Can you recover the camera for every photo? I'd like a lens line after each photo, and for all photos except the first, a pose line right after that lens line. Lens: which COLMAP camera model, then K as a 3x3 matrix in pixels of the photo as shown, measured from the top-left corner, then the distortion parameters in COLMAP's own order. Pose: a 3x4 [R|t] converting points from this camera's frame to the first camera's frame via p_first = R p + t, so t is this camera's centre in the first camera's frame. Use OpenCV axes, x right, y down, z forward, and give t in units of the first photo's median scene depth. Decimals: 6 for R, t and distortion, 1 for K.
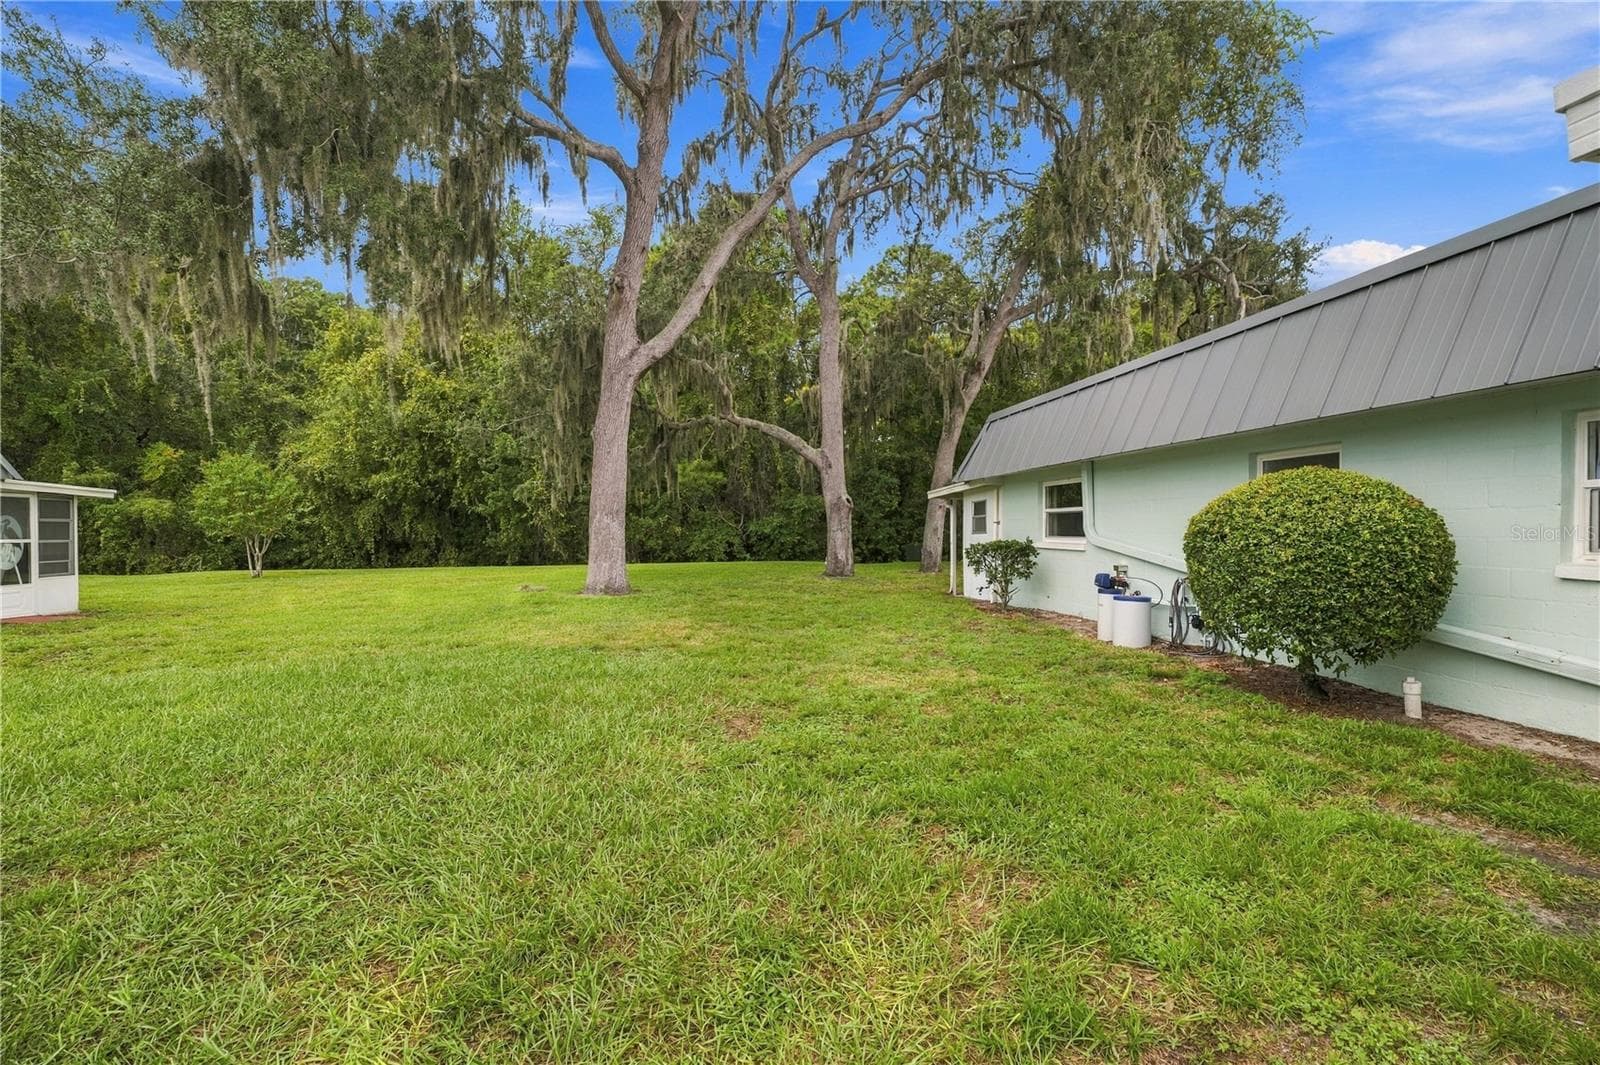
lens RADIAL K [[657.7, 0, 805.2], [0, 657.7, 534.8], [0, 0, 1]] dist [-0.000741, -0.000661]
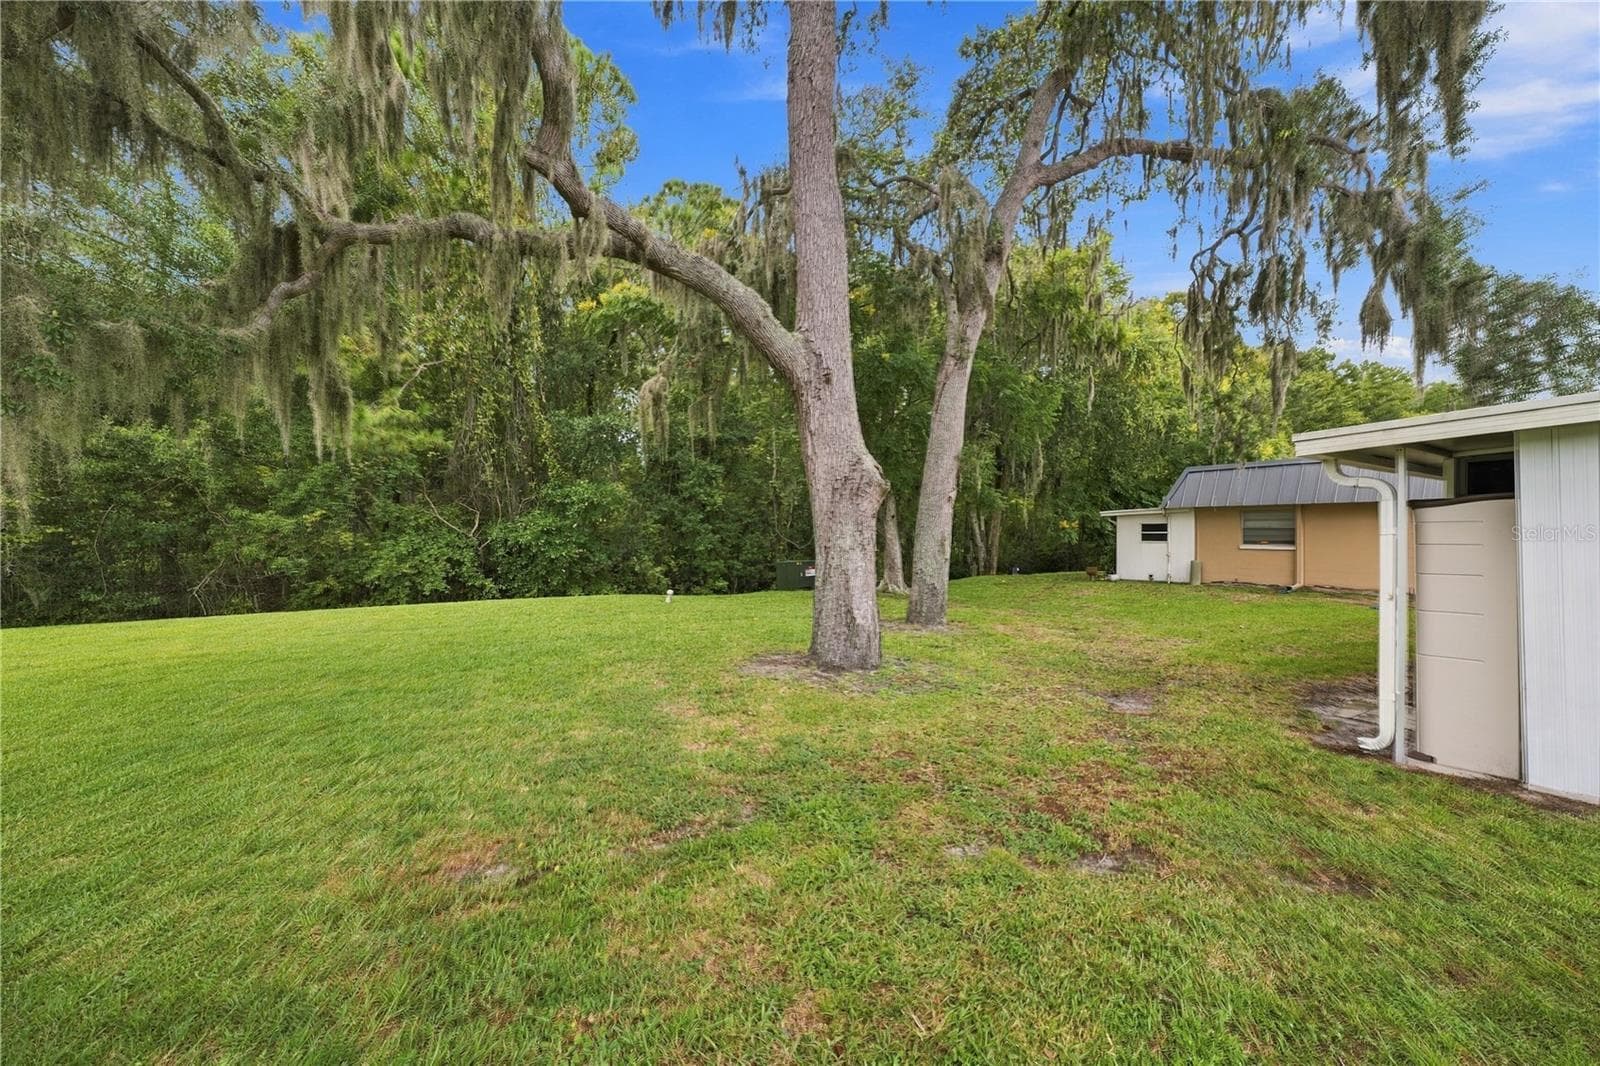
lens RADIAL K [[657.7, 0, 800.5], [0, 657.7, 535.8], [0, 0, 1]] dist [-0.000741, -0.000661]
pose [[0.914701, 0.004964, 0.404102, -0.073109], [-0.002507, 0.999975, -0.006610, -0.006334], [-0.404124, 0.005033, 0.914690, 0.372615]]
